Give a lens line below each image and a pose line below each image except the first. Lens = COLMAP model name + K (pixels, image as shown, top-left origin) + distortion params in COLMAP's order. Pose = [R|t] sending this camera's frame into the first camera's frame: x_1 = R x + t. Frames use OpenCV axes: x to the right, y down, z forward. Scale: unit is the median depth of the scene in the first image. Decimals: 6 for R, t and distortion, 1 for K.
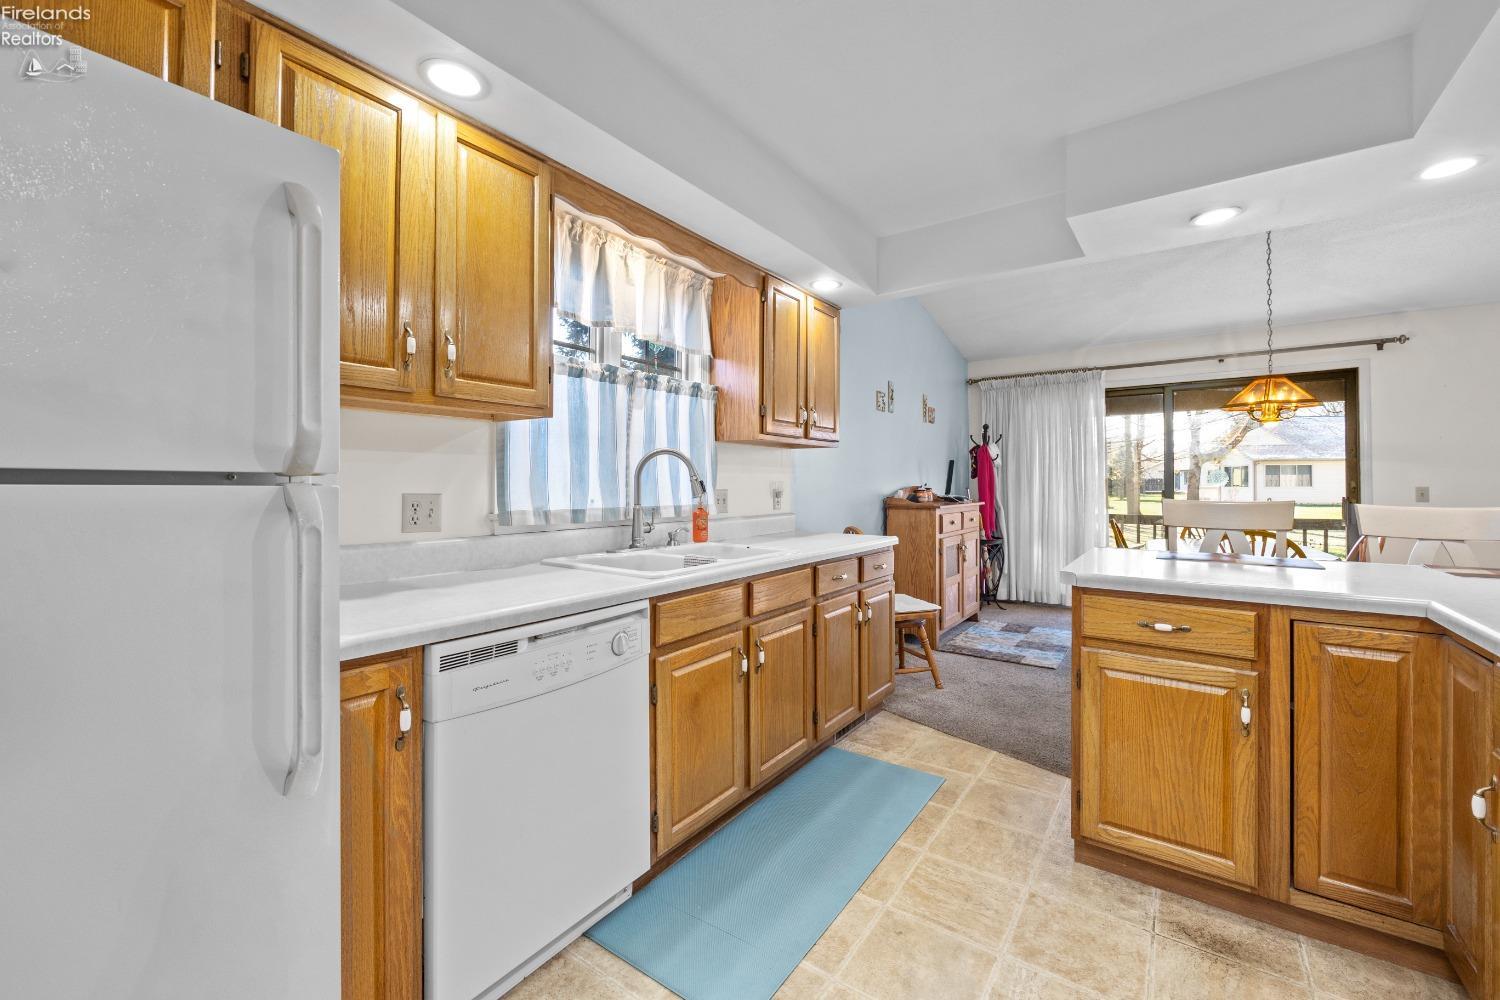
lens RADIAL K [[604.8, 0, 750.3], [0, 604.8, 475.5], [0, 0, 1]] dist [-0.005184, 0.000308]
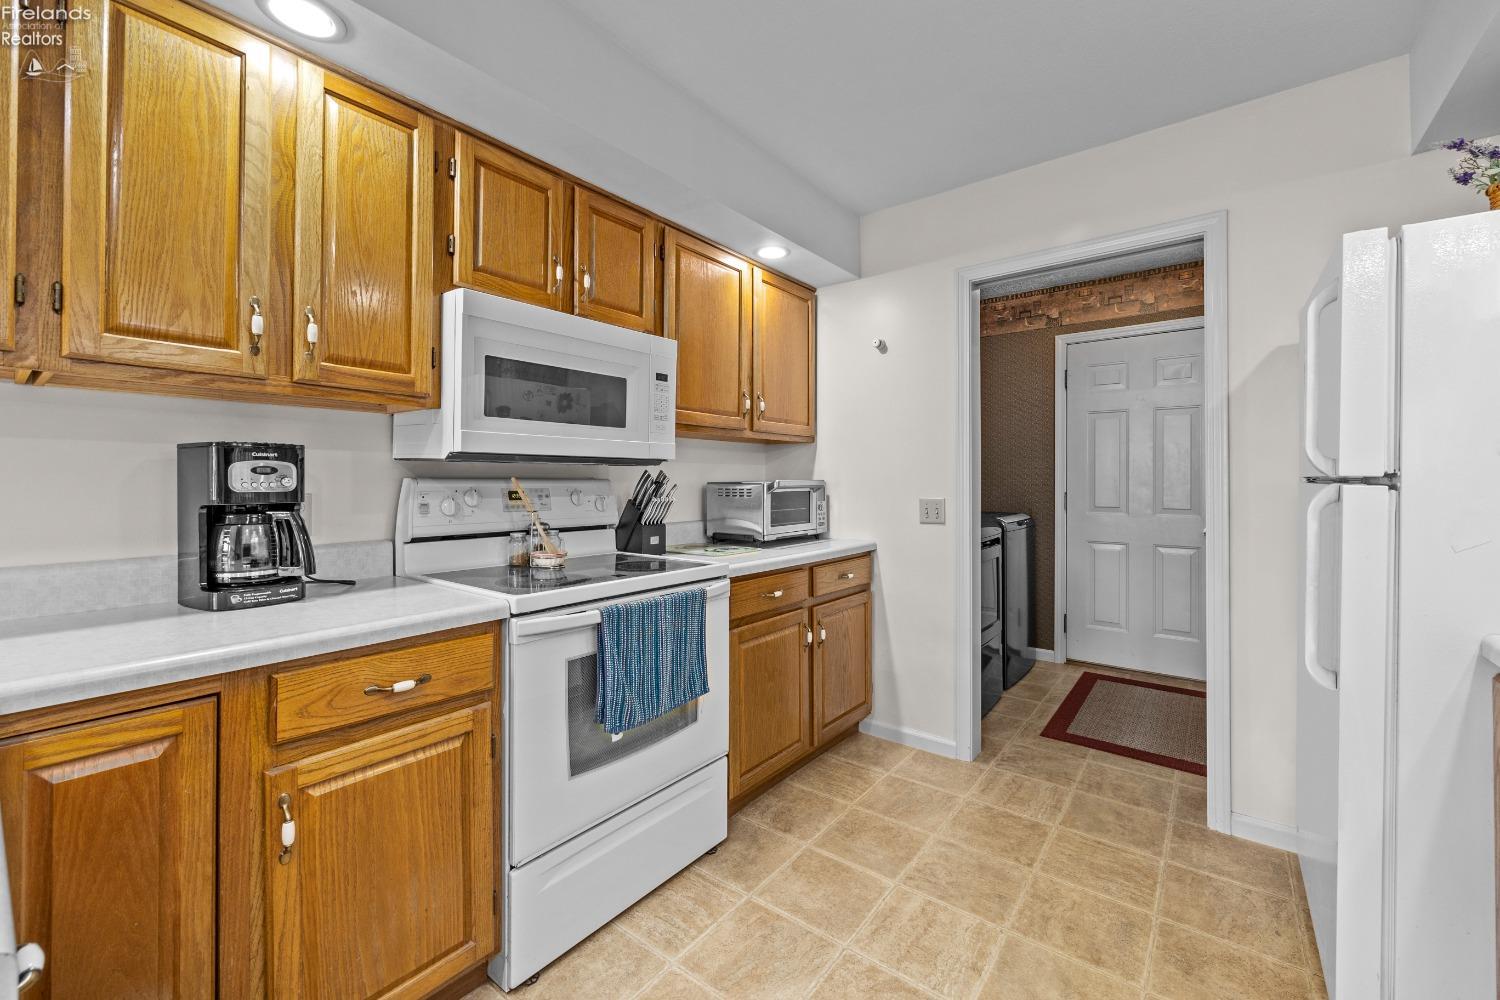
lens RADIAL K [[604.8, 0, 755.2], [0, 604.8, 479.0], [0, 0, 1]] dist [-0.005184, 0.000308]
pose [[-0.999711, -0.000187, 0.024055, 0.210881], [-0.000707, 0.999767, -0.021587, 0.011265], [-0.024046, -0.021598, -0.999478, 0.852229]]
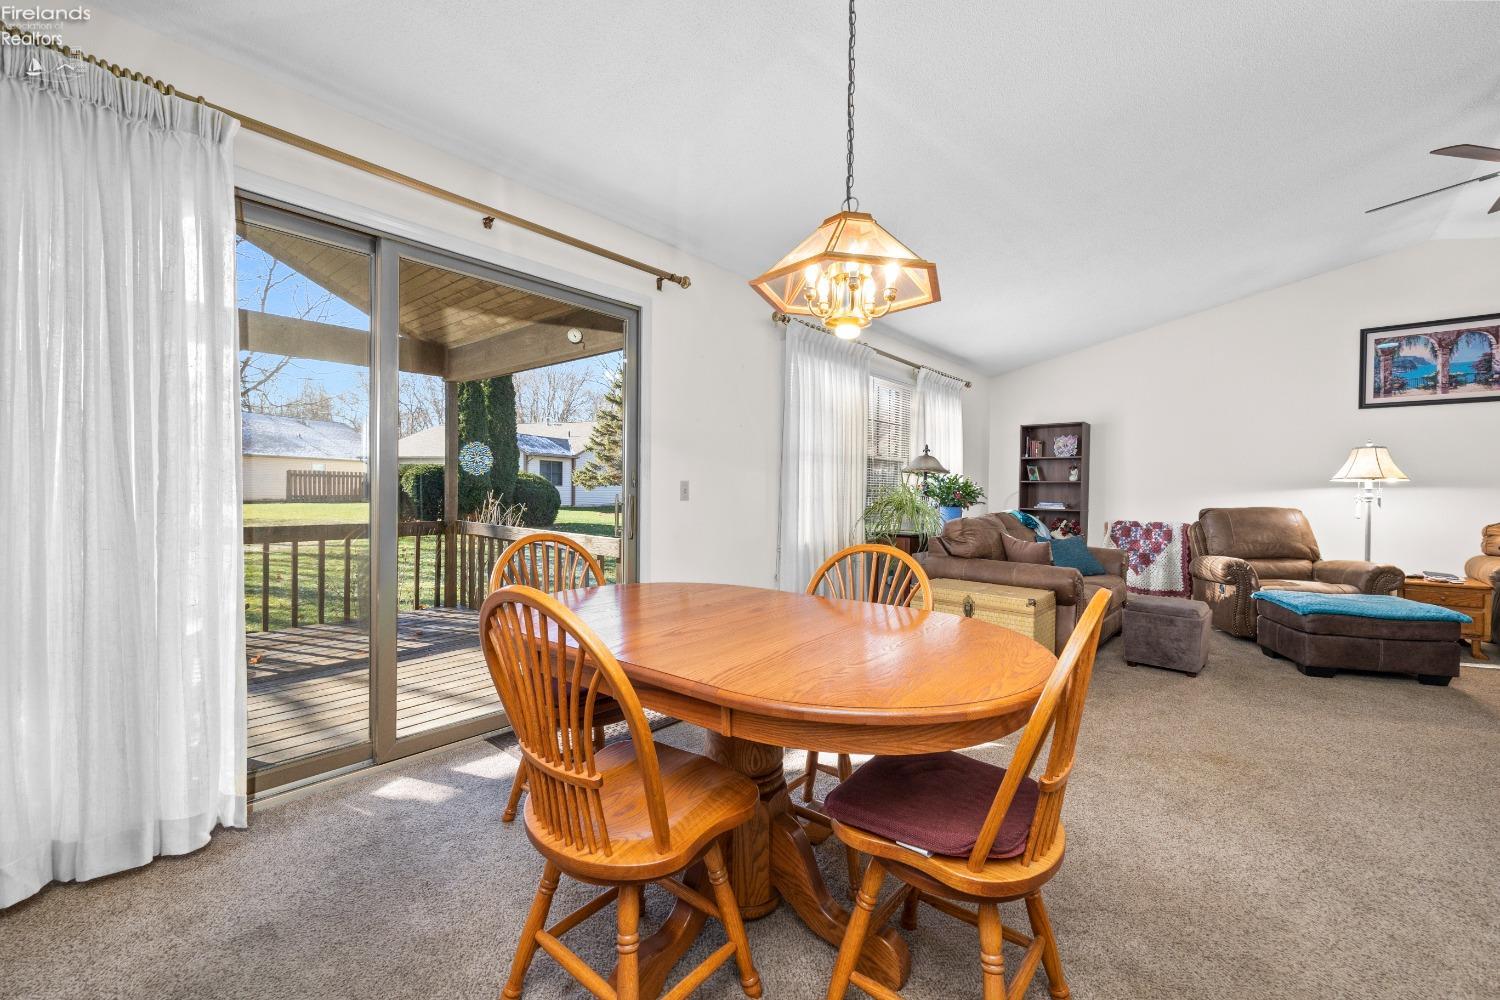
lens RADIAL K [[604.8, 0, 749.0], [0, 604.8, 497.3], [0, 0, 1]] dist [-0.005184, 0.000308]
pose [[0.091675, -0.003540, 0.995783, 0.628628], [-0.026217, 0.999638, 0.005968, 0.060696], [-0.995444, -0.026654, 0.091549, 1.531469]]
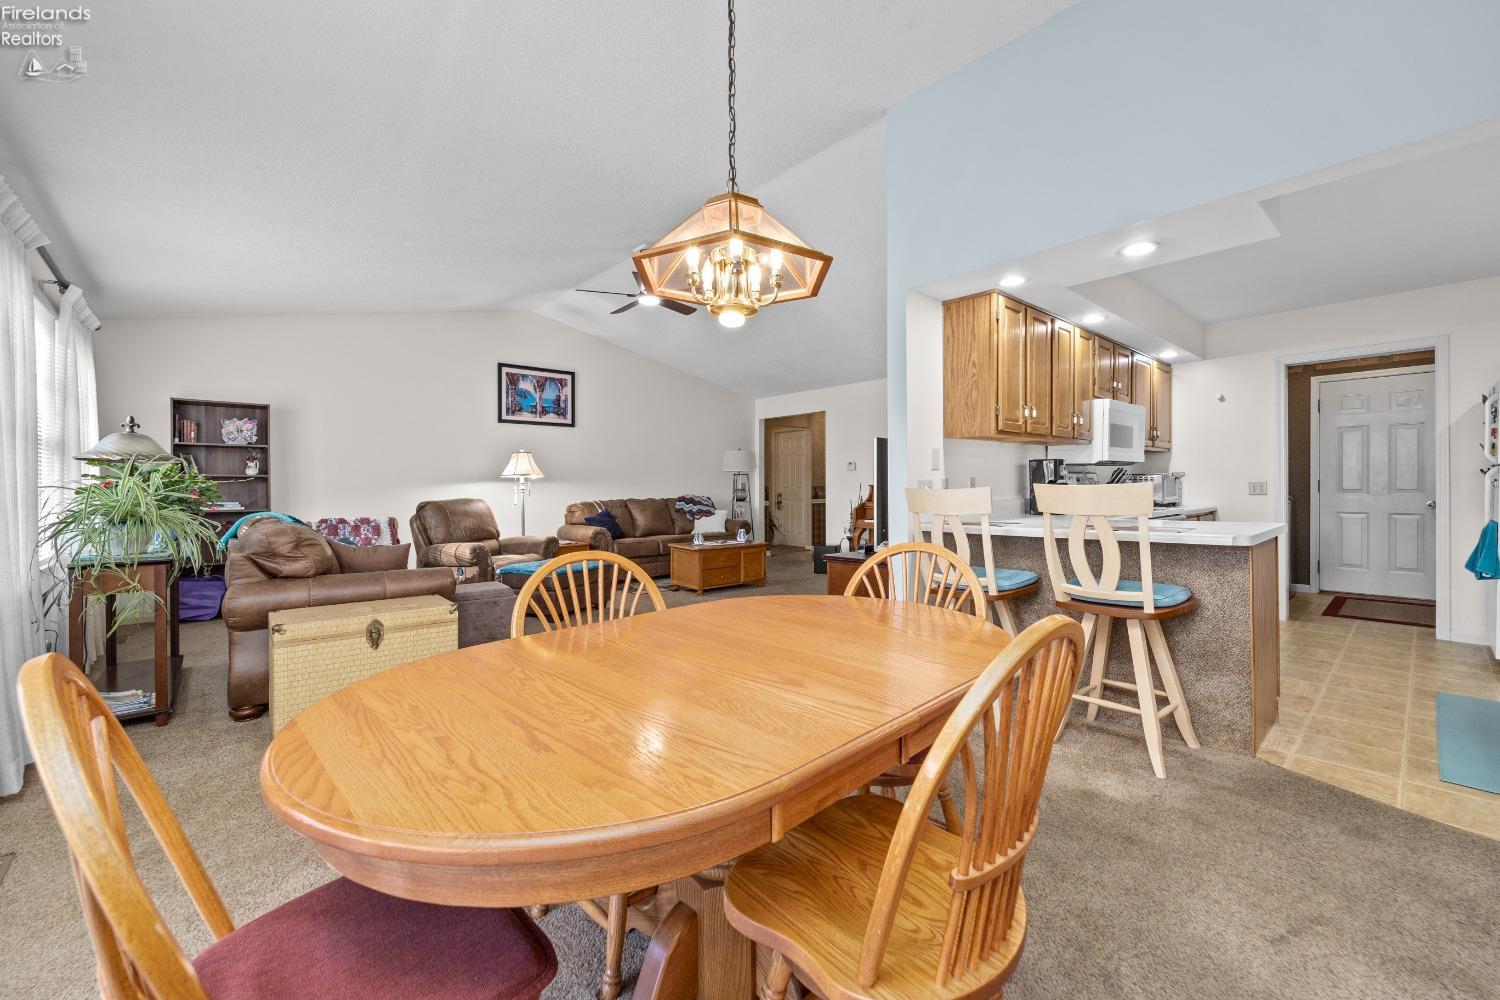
lens RADIAL K [[604.8, 0, 762.7], [0, 604.8, 492.8], [0, 0, 1]] dist [-0.005184, 0.000308]
pose [[-0.977542, 0.008581, 0.210564, 1.122183], [0.007702, 0.999958, -0.004994, 0.058997], [-0.210598, -0.003260, -0.977567, 2.084581]]
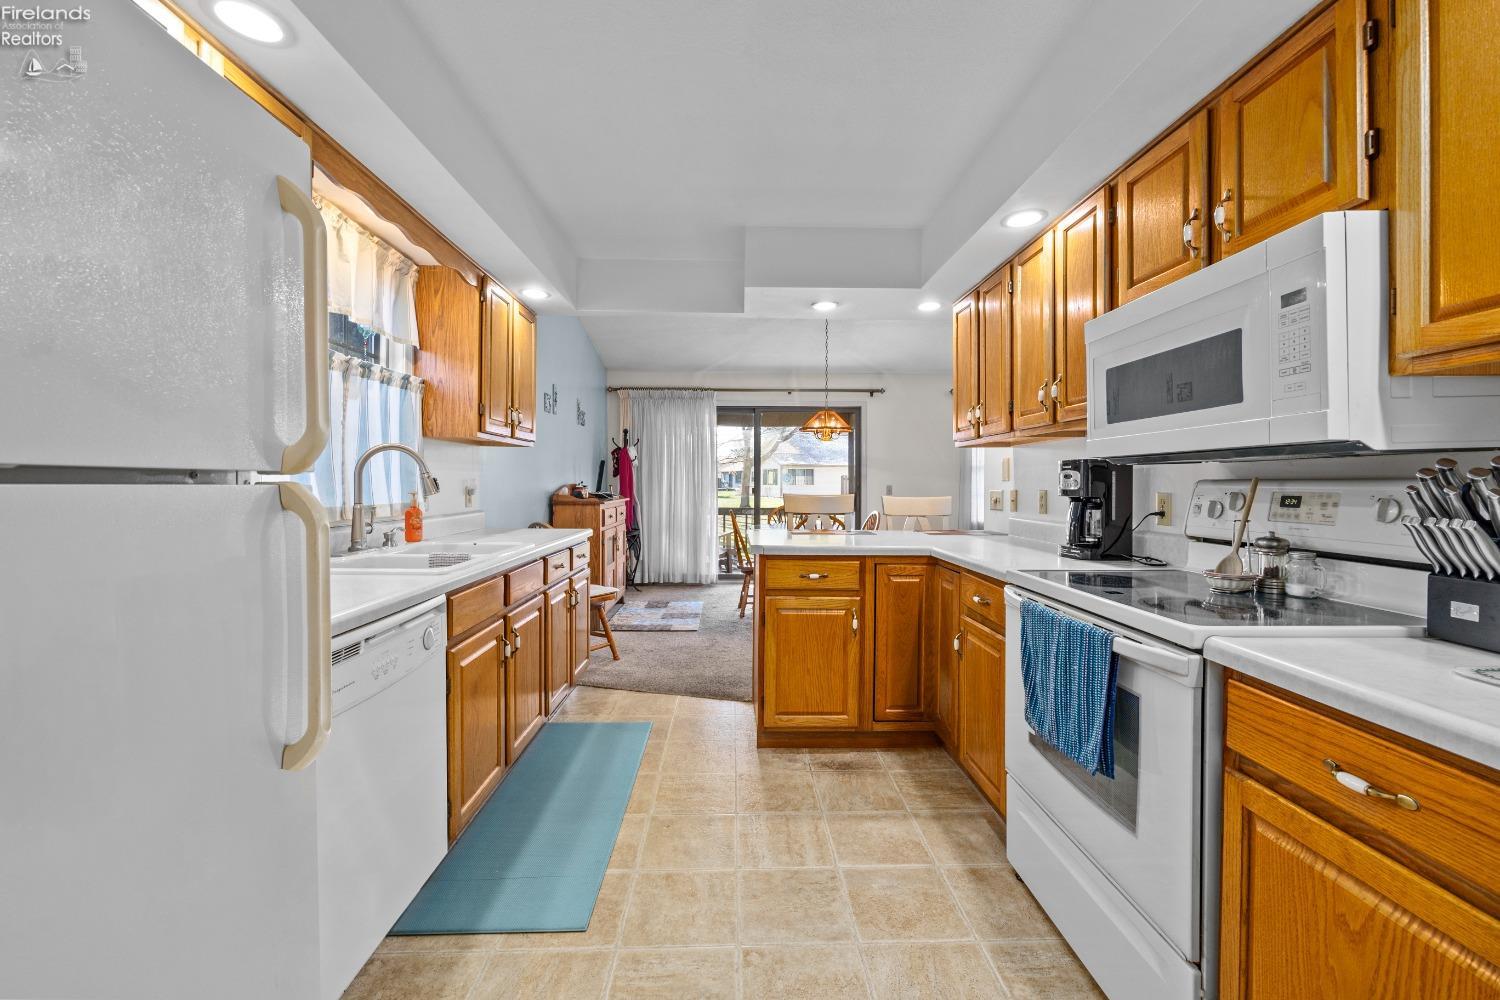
lens RADIAL K [[604.8, 0, 744.4], [0, 604.8, 480.3], [0, 0, 1]] dist [-0.005184, 0.000308]
pose [[0.800594, 0.006251, 0.599174, -0.256331], [-0.013698, 0.999875, 0.007872, -0.002461], [-0.599050, -0.014509, 0.800580, -0.084787]]
